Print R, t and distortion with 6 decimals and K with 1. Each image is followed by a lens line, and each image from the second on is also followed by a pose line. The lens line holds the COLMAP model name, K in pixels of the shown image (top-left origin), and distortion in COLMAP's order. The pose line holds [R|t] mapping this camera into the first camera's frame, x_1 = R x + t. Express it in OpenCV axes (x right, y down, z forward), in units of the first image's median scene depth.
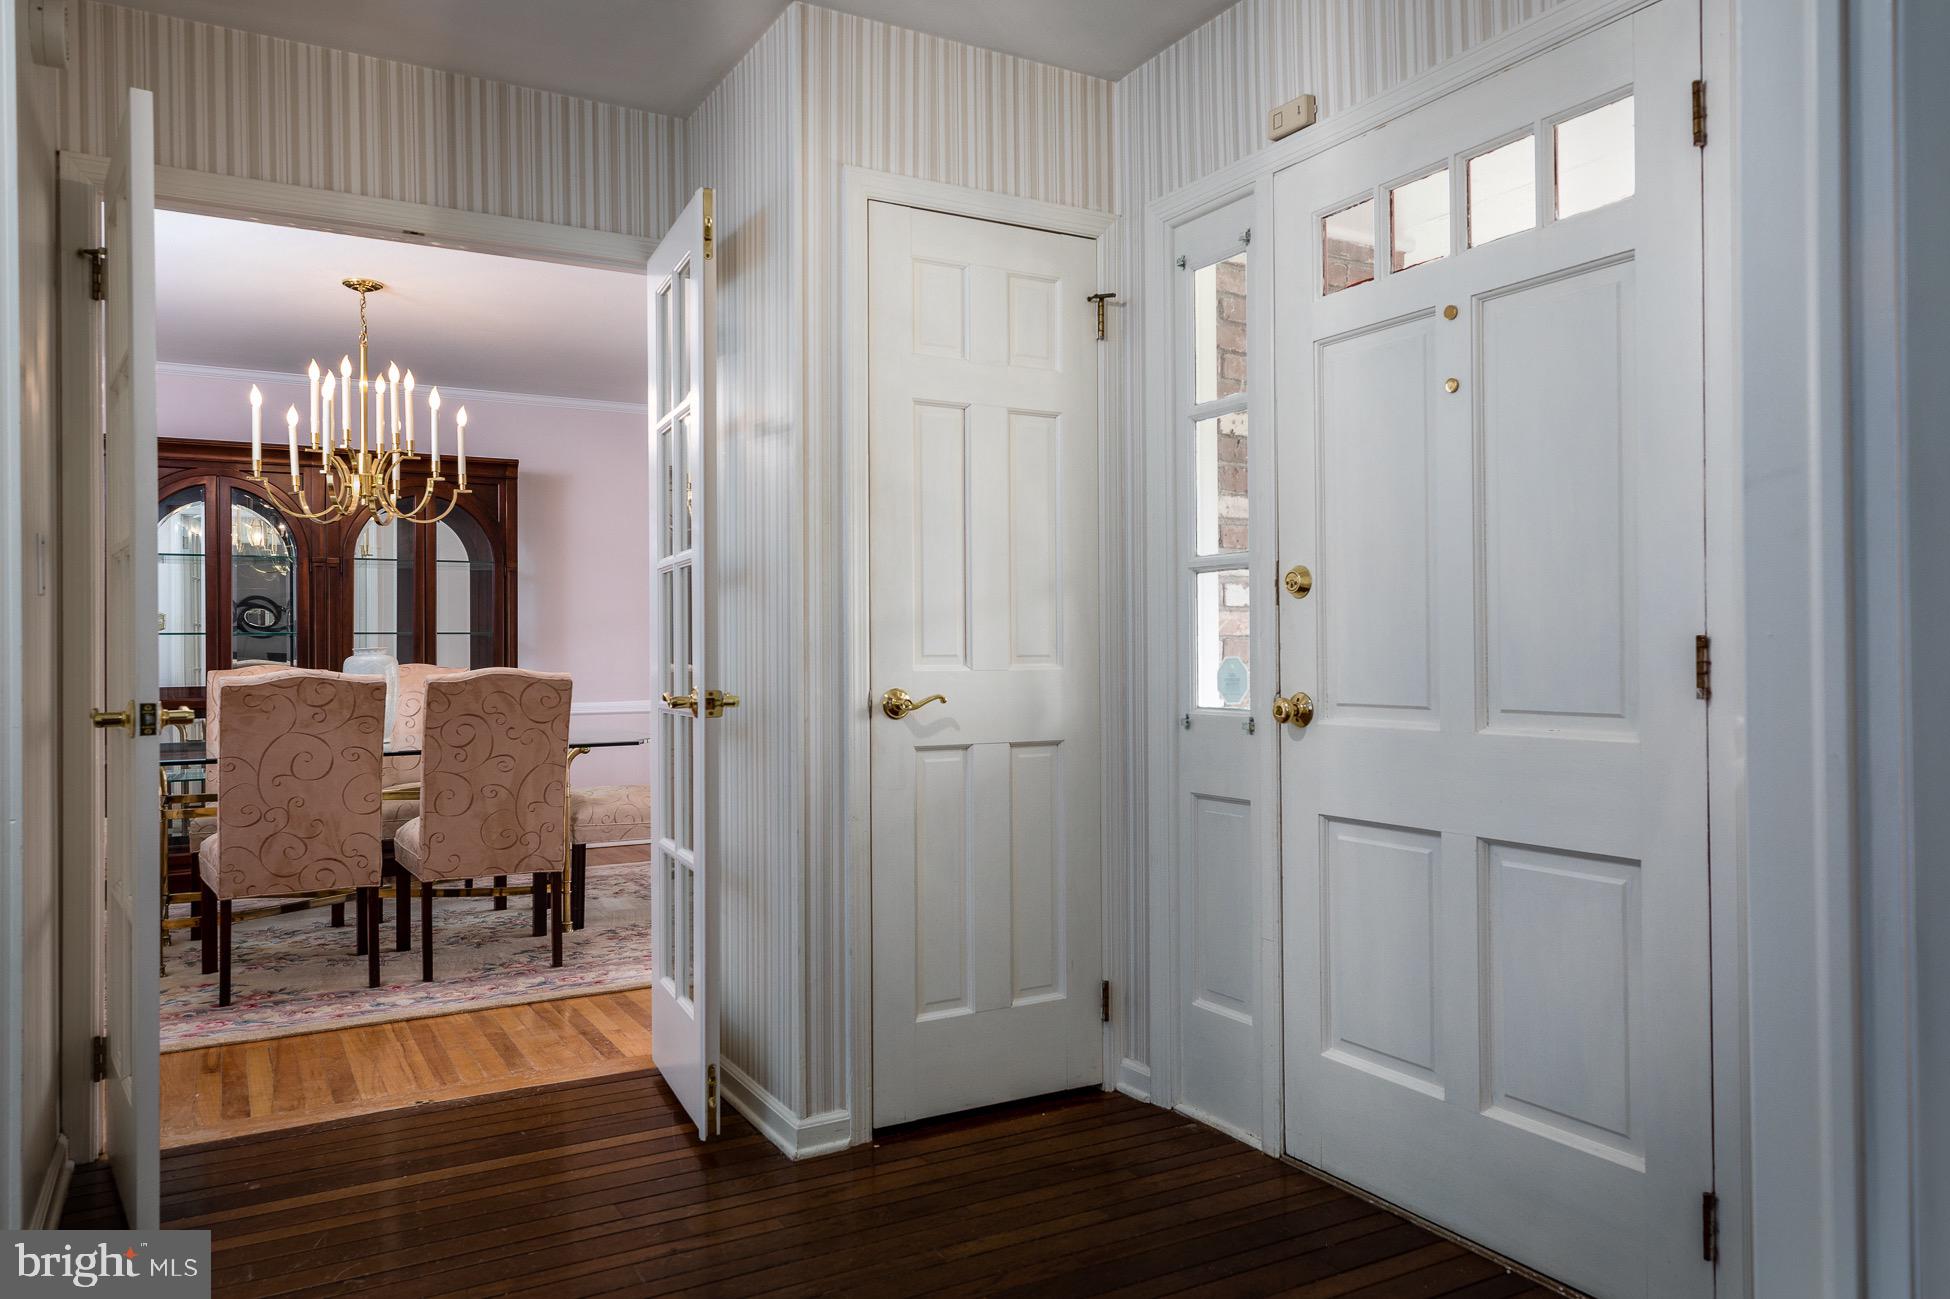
lens RADIAL K [[1344.9, 0, 976.8], [0, 1344.9, 636.0], [0, 0, 1]] dist [0.020094, -0.003358]
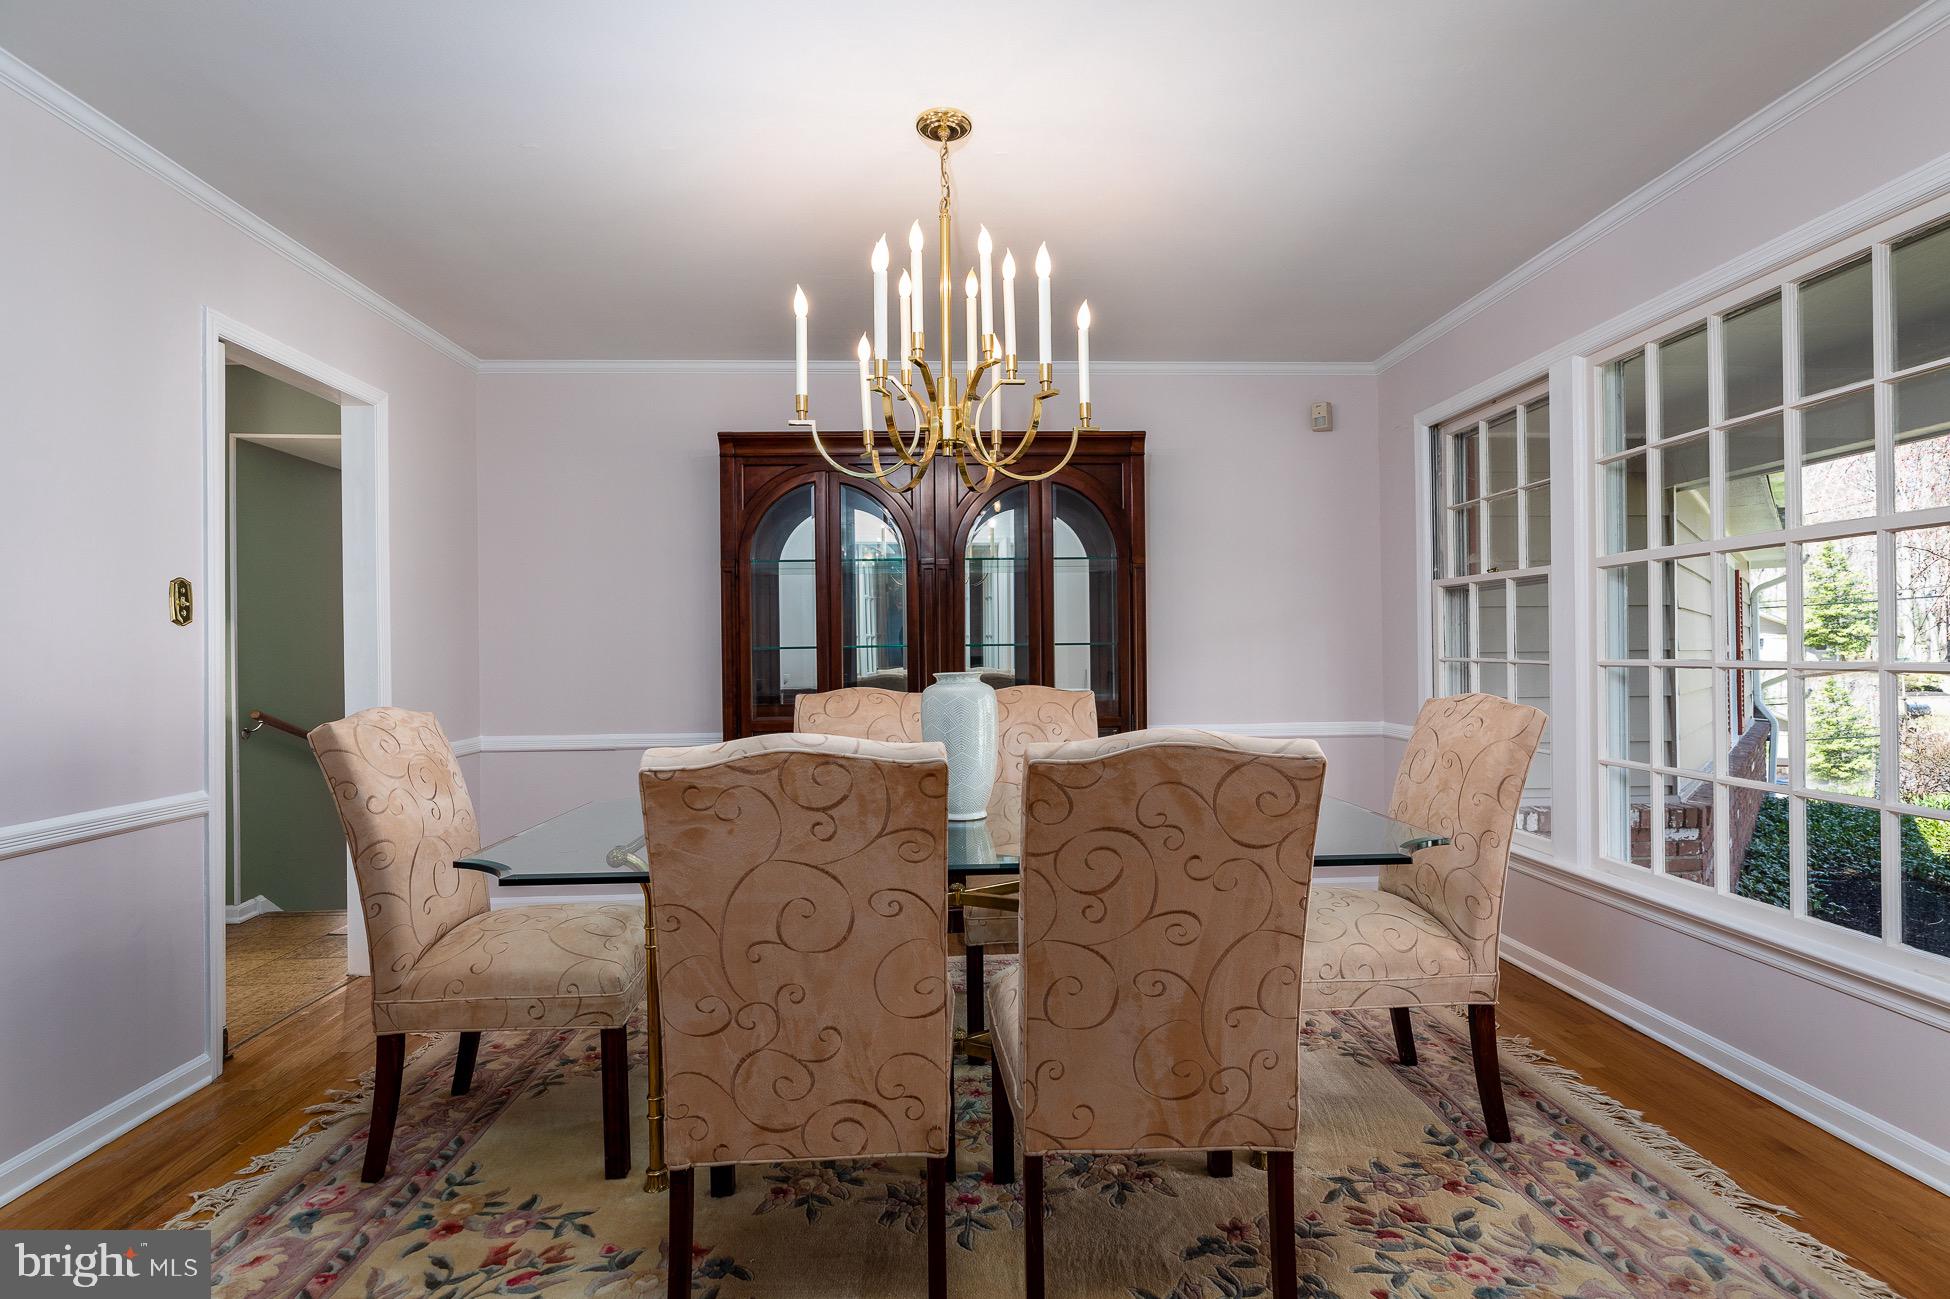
lens RADIAL K [[947.3, 0, 974.2], [0, 947.3, 648.0], [0, 0, 1]] dist [-0.005377, 0.000582]
pose [[0.890792, -0.005107, -0.454382, -0.225687], [0.010509, 0.999901, 0.009365, -0.007119], [0.454289, -0.013118, 0.890758, 0.576539]]
